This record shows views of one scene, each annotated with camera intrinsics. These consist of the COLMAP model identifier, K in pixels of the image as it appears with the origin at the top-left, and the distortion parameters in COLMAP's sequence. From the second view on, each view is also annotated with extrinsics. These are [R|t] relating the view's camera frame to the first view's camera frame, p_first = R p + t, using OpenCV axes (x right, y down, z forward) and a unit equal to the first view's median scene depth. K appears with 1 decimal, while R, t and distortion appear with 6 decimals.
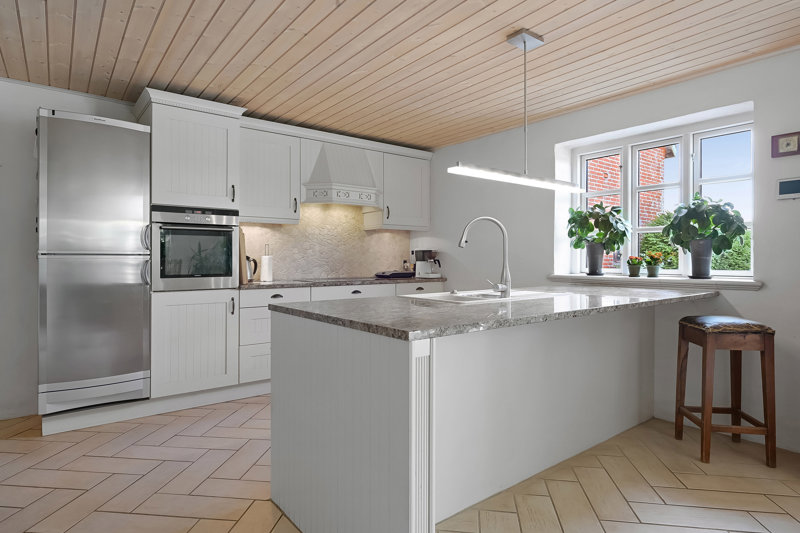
lens RADIAL K [[457.4, 0, 398.2], [0, 457.4, 258.4], [0, 0, 1]] dist [0.000954, -0.000245]
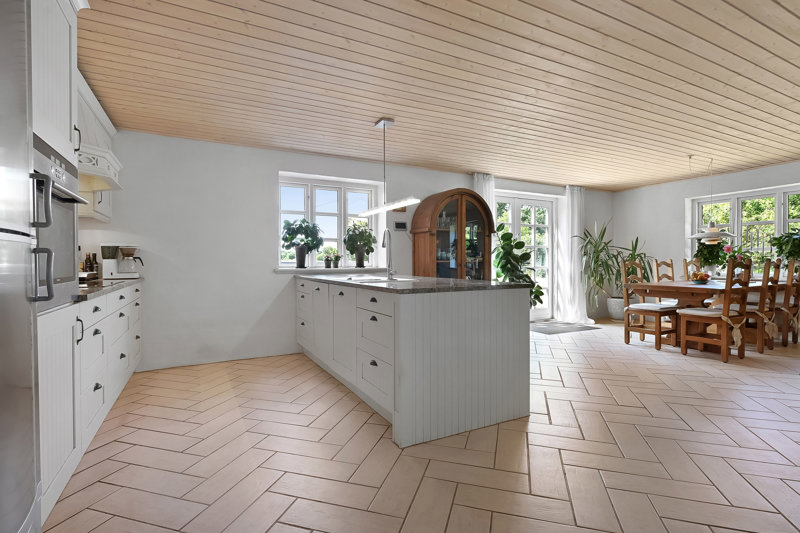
lens RADIAL K [[387.2, 0, 400.0], [0, 387.2, 266.5], [0, 0, 1]] dist [-0.000402, -0.000607]
pose [[0.168917, -0.012851, 0.985547, -0.702907], [0.003434, 0.999917, 0.012449, 0.016024], [-0.985624, 0.001281, 0.168947, 0.451563]]
